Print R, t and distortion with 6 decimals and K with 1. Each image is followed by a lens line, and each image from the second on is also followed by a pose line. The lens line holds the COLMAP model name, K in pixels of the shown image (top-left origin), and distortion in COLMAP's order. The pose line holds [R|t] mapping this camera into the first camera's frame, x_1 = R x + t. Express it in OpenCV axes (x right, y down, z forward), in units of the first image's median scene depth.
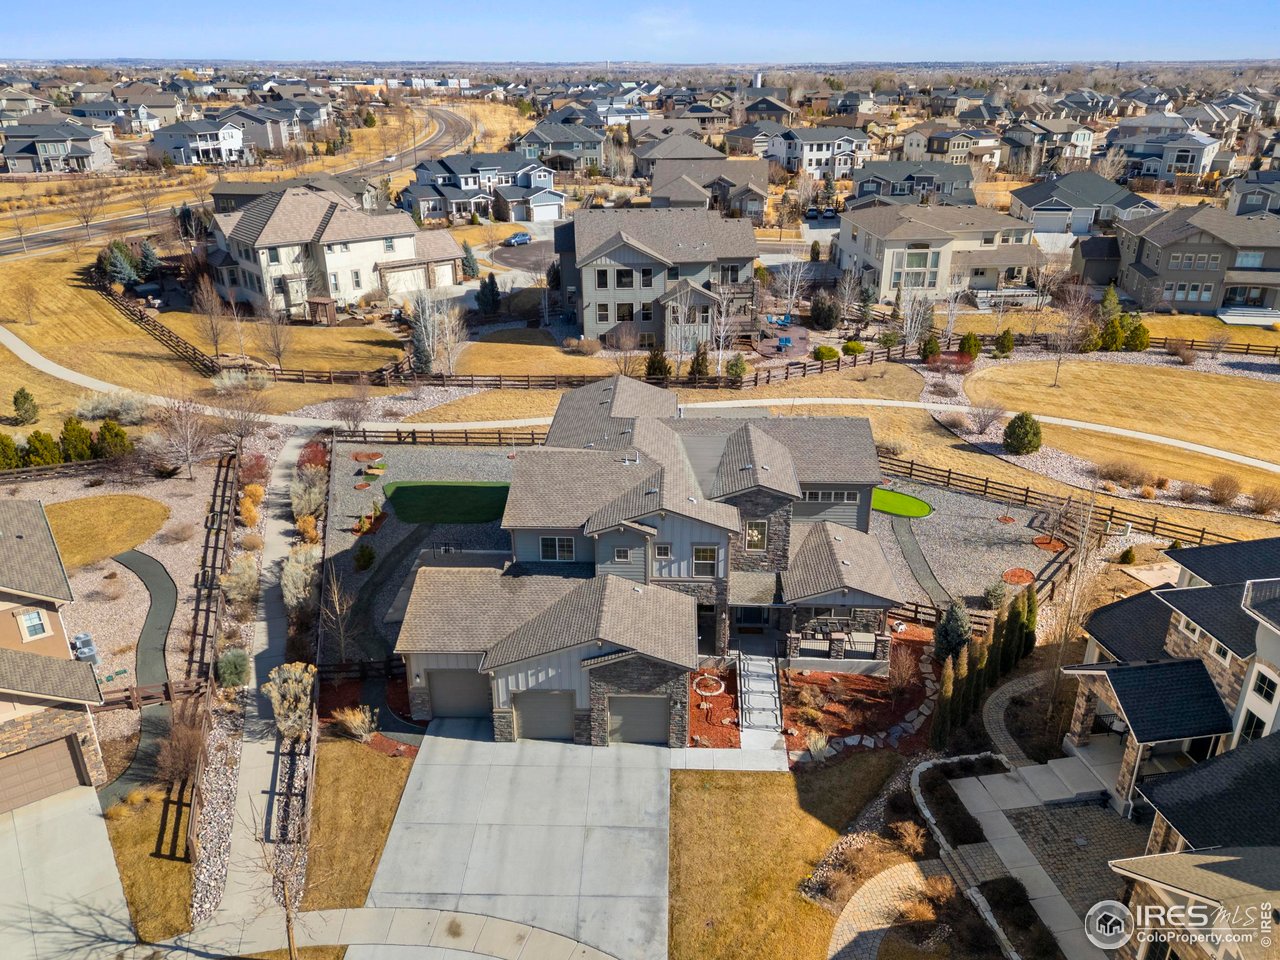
lens RADIAL K [[958.5, 0, 640.0], [0, 958.5, 480.0], [0, 0, 1]] dist [0.094163, -0.088050]
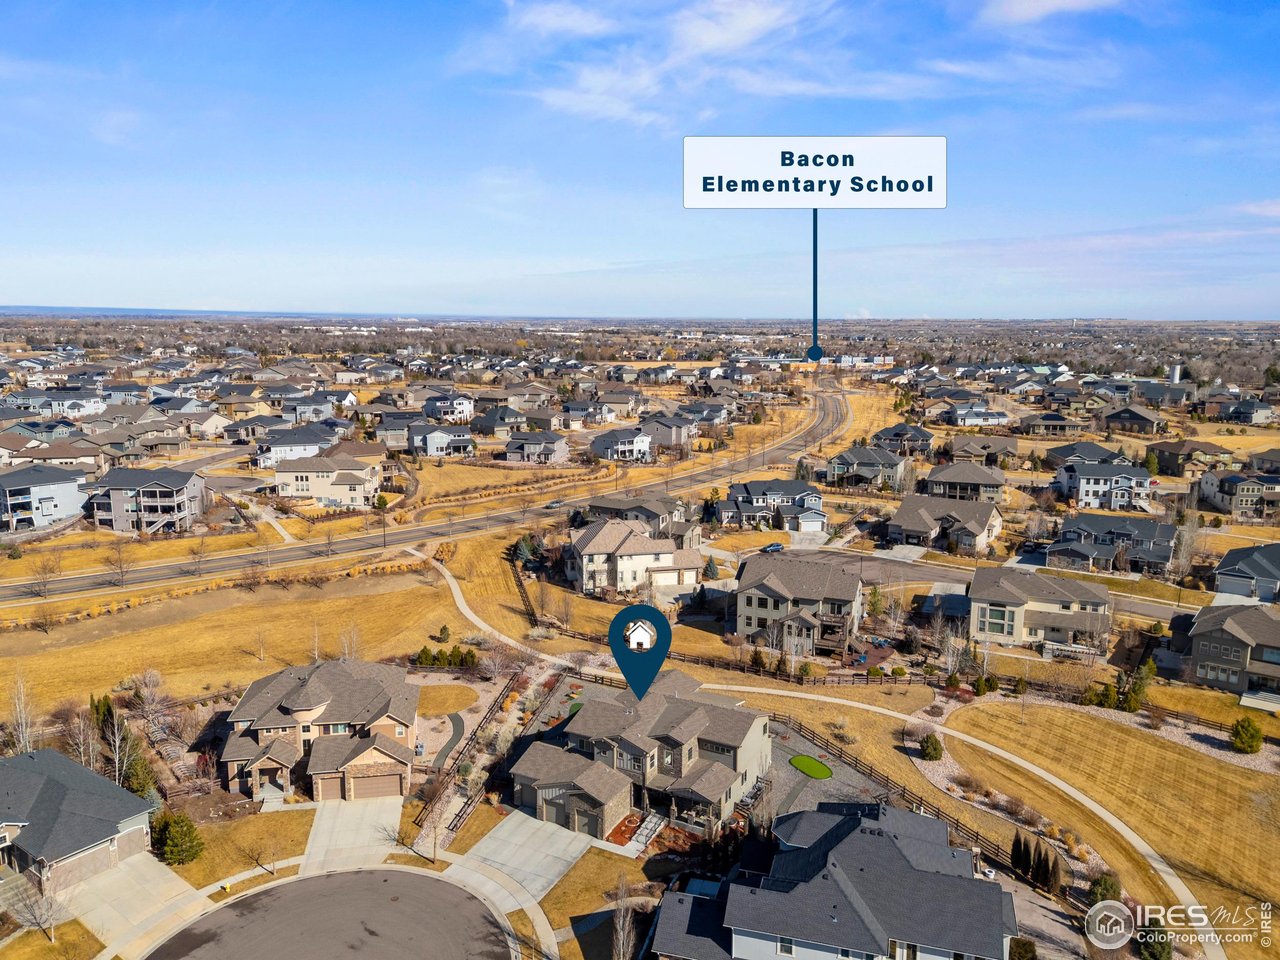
lens RADIAL K [[958.5, 0, 640.0], [0, 958.5, 480.0], [0, 0, 1]] dist [0.094163, -0.088050]
pose [[0.895798, 0.085858, -0.436089, 0.429291], [-0.184013, 0.964768, -0.188047, -0.056934], [0.404580, 0.248698, 0.880036, -0.503753]]
